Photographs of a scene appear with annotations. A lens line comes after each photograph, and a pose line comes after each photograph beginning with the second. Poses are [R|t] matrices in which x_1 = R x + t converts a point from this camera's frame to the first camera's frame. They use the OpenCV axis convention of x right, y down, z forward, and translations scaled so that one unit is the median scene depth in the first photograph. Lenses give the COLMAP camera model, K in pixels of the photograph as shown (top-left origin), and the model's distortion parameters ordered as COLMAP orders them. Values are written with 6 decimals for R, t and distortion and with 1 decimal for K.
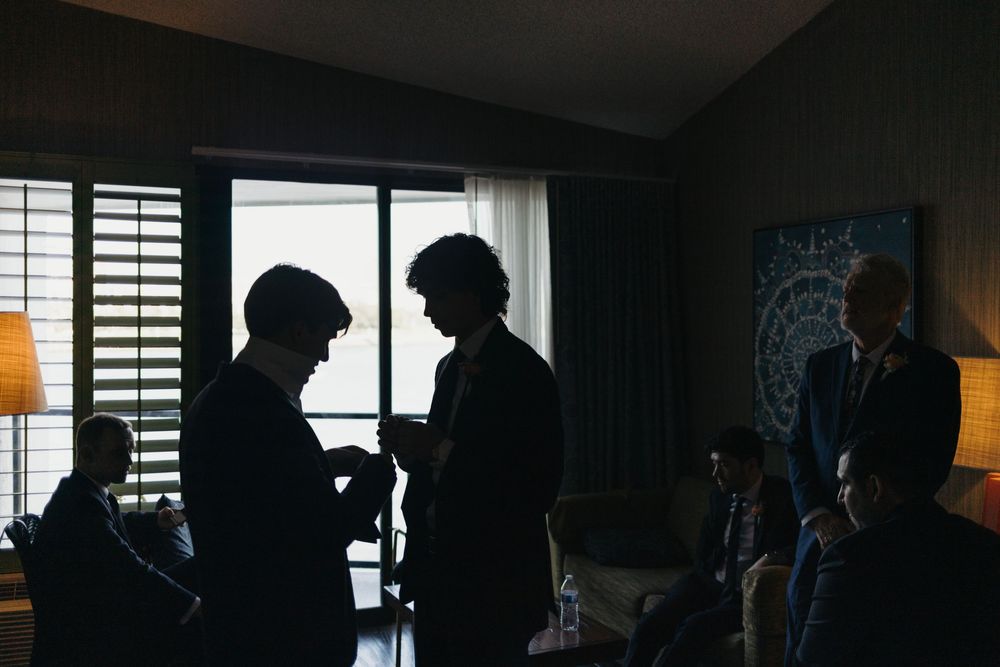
lens RADIAL K [[1004.6, 0, 499.9], [0, 1004.6, 332.9], [0, 0, 1]] dist [-0.013889, 0.000000]
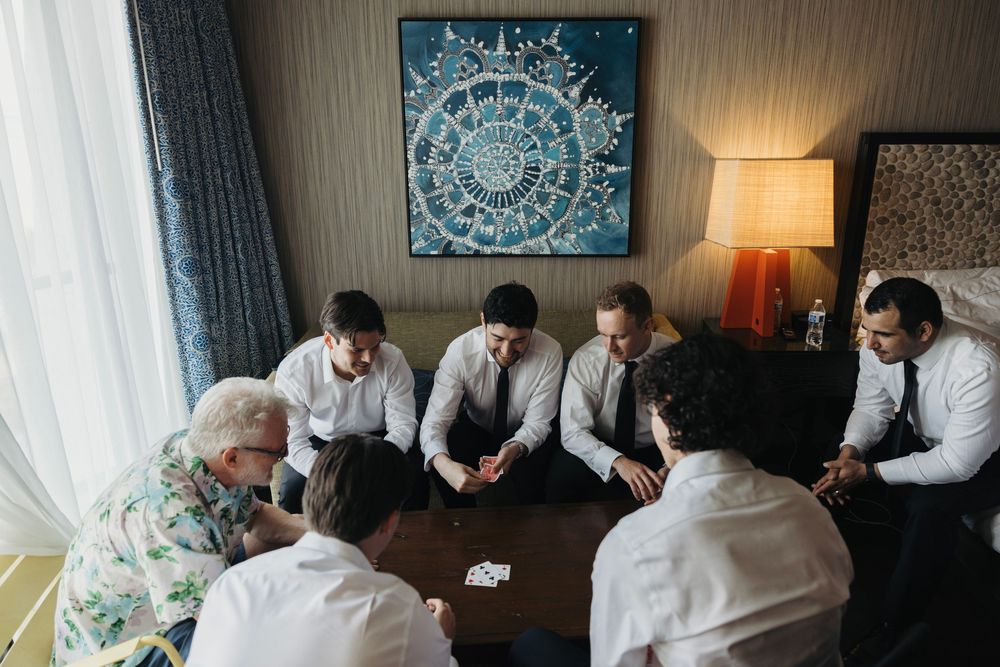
lens RADIAL K [[699.9, 0, 500.2], [0, 699.9, 331.9], [0, 0, 1]] dist [-0.004220, -0.000349]
pose [[0.354474, -0.283555, 0.891036, -0.350252], [0.009873, 0.953994, 0.299663, -0.025436], [-0.935014, -0.097426, 0.340965, 0.719701]]
